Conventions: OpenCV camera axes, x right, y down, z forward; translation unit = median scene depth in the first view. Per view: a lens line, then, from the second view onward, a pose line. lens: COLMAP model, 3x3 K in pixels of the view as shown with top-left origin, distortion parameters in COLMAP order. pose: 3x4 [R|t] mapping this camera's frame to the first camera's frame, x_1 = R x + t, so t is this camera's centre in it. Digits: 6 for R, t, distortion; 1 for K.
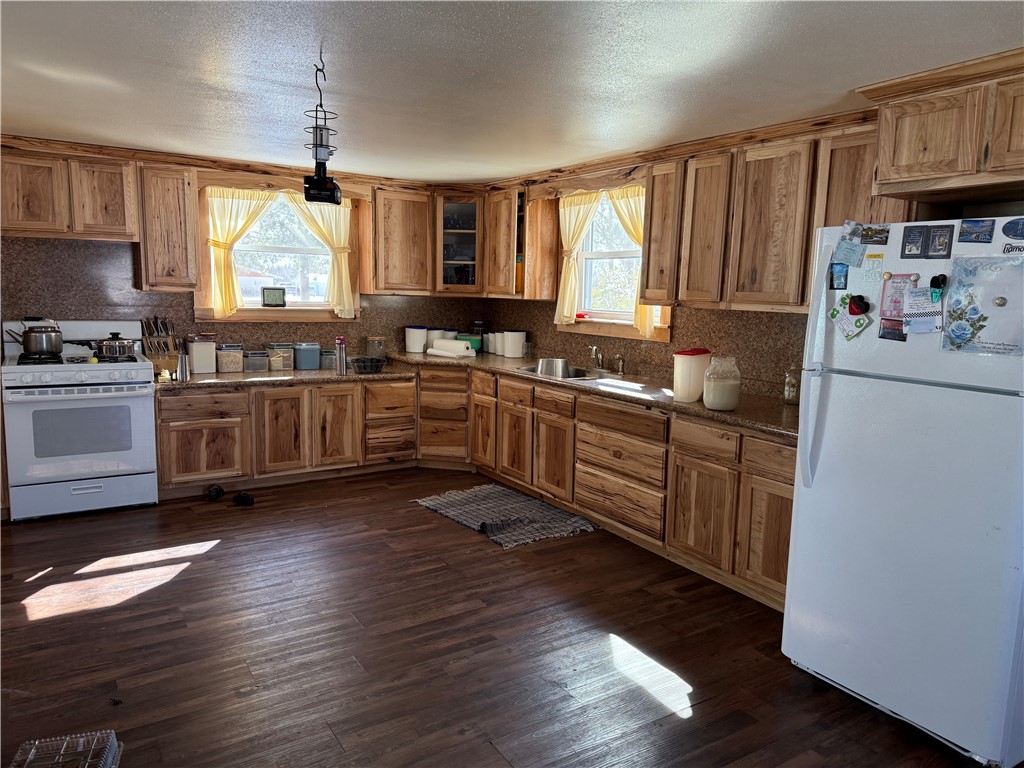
lens RADIAL K [[719.7, 0, 477.3], [0, 719.7, 370.2], [0, 0, 1]] dist [0.052446, -0.023121]
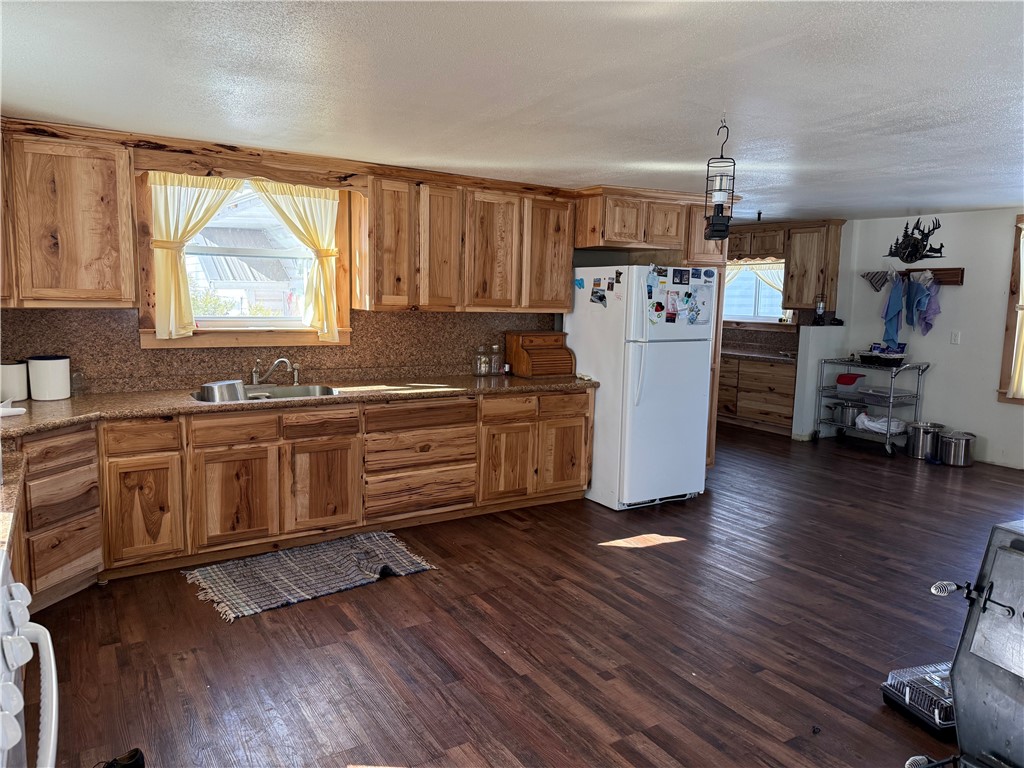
lens RADIAL K [[719.7, 0, 514.4], [0, 719.7, 382.3], [0, 0, 1]] dist [0.052446, -0.023121]
pose [[-0.042526, -0.133744, 0.990103, -0.940042], [0.100311, 0.985420, 0.137420, -0.126301], [-0.994047, 0.105162, -0.028490, 0.951430]]
